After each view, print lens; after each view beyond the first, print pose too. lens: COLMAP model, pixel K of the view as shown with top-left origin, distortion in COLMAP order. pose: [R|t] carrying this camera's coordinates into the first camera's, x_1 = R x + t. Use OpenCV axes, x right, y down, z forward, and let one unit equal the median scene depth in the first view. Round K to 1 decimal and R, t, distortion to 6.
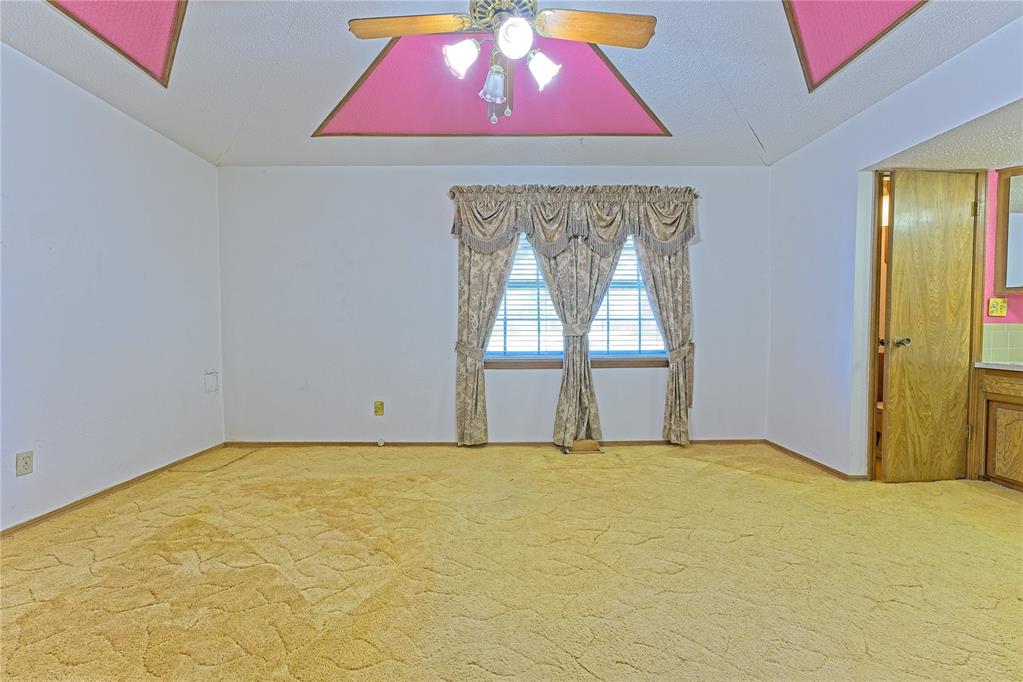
lens RADIAL K [[411.0, 0, 511.5], [0, 411.0, 341.0], [0, 0, 1]] dist [-0.000994, 0.007459]
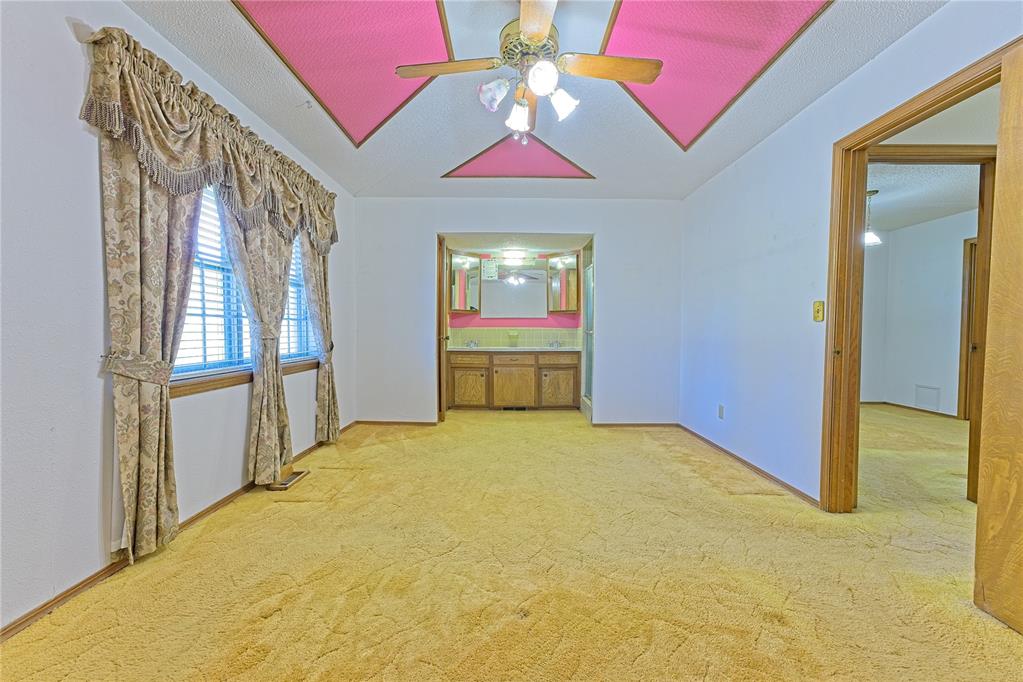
lens RADIAL K [[413.8, 0, 507.3], [0, 413.8, 341.9], [0, 0, 1]] dist [-0.048959, 0.030213]
pose [[0.053984, -0.027421, 0.998165, -0.721225], [0.024761, 0.999352, 0.026115, -0.018077], [-0.998235, 0.023306, 0.054628, 0.621468]]
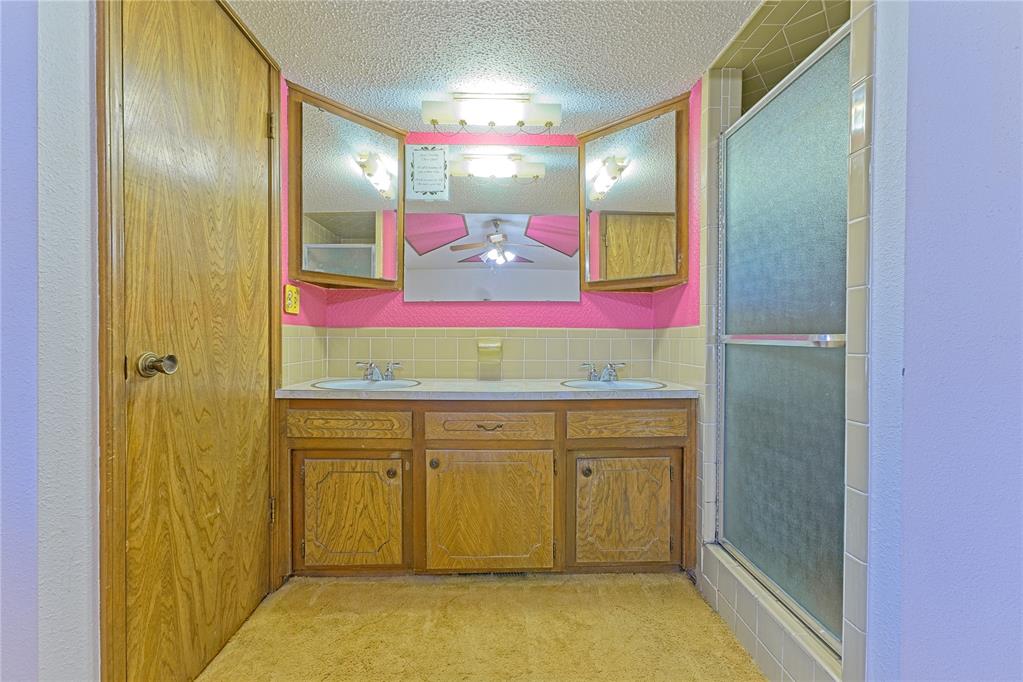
lens RADIAL K [[367.1, 0, 511.5], [0, 367.1, 341.0], [0, 0, 1]] dist [0.000201, 0.000168]
pose [[0.009401, -0.008963, 0.999916, 0.595261], [0.024938, 0.999651, 0.008726, -0.014120], [-0.999645, 0.024853, 0.009621, 0.655069]]
